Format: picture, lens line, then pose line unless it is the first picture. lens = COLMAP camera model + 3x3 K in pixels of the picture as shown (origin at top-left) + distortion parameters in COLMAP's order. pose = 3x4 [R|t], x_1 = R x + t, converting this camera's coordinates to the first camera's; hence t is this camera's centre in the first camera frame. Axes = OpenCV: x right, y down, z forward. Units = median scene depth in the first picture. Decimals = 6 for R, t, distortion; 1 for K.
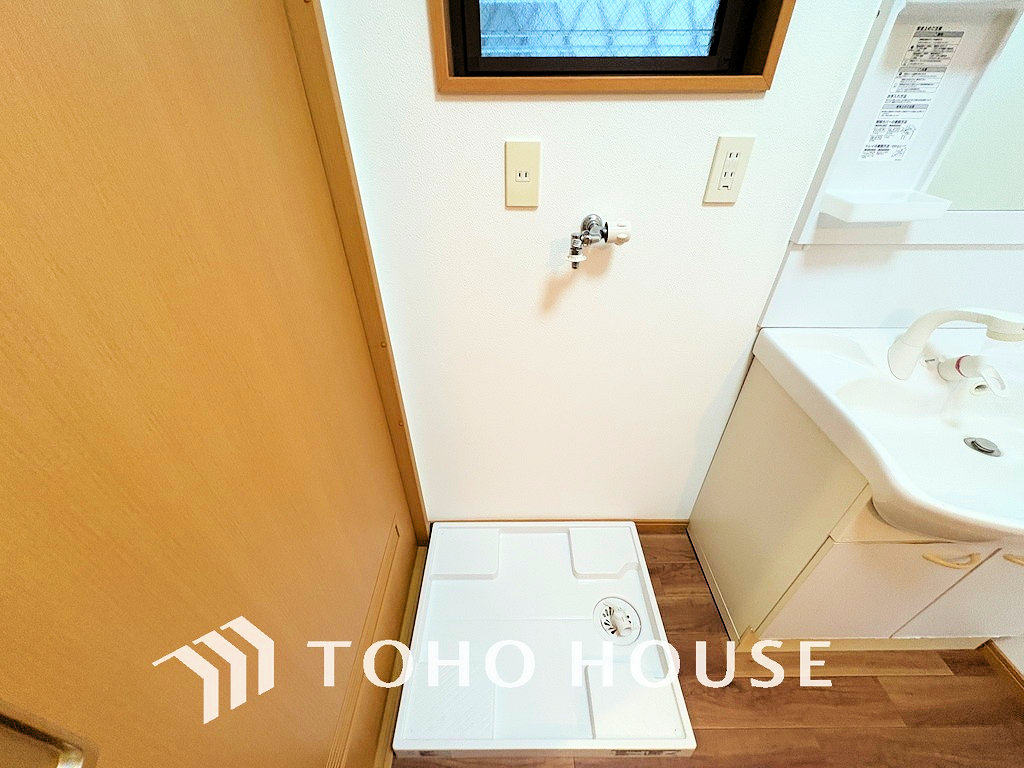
lens RADIAL K [[406.3, 0, 513.6], [0, 406.3, 375.7], [0, 0, 1]] dist [-0.001216, -0.000435]
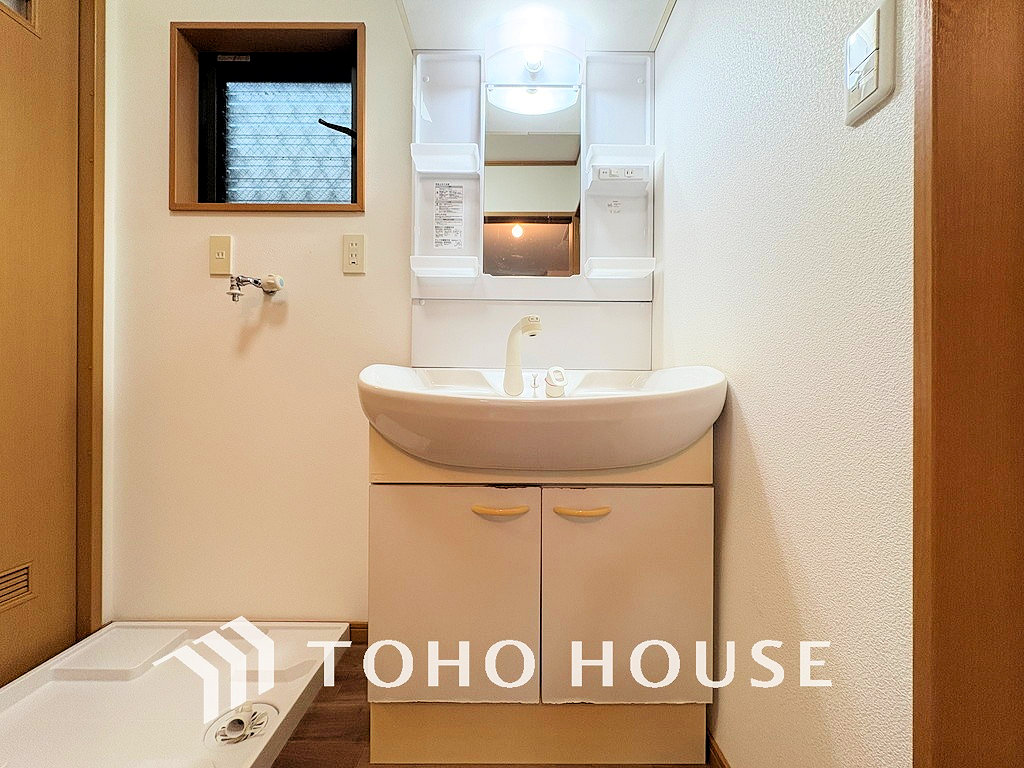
lens RADIAL K [[406.3, 0, 514.0], [0, 406.3, 384.7], [0, 0, 1]] dist [-0.001216, -0.000435]
pose [[0.999965, 0.008258, 0.001340, 1.193469], [-0.005907, 0.810396, -0.585852, 0.840178], [-0.005924, 0.585824, 0.810417, 0.034386]]
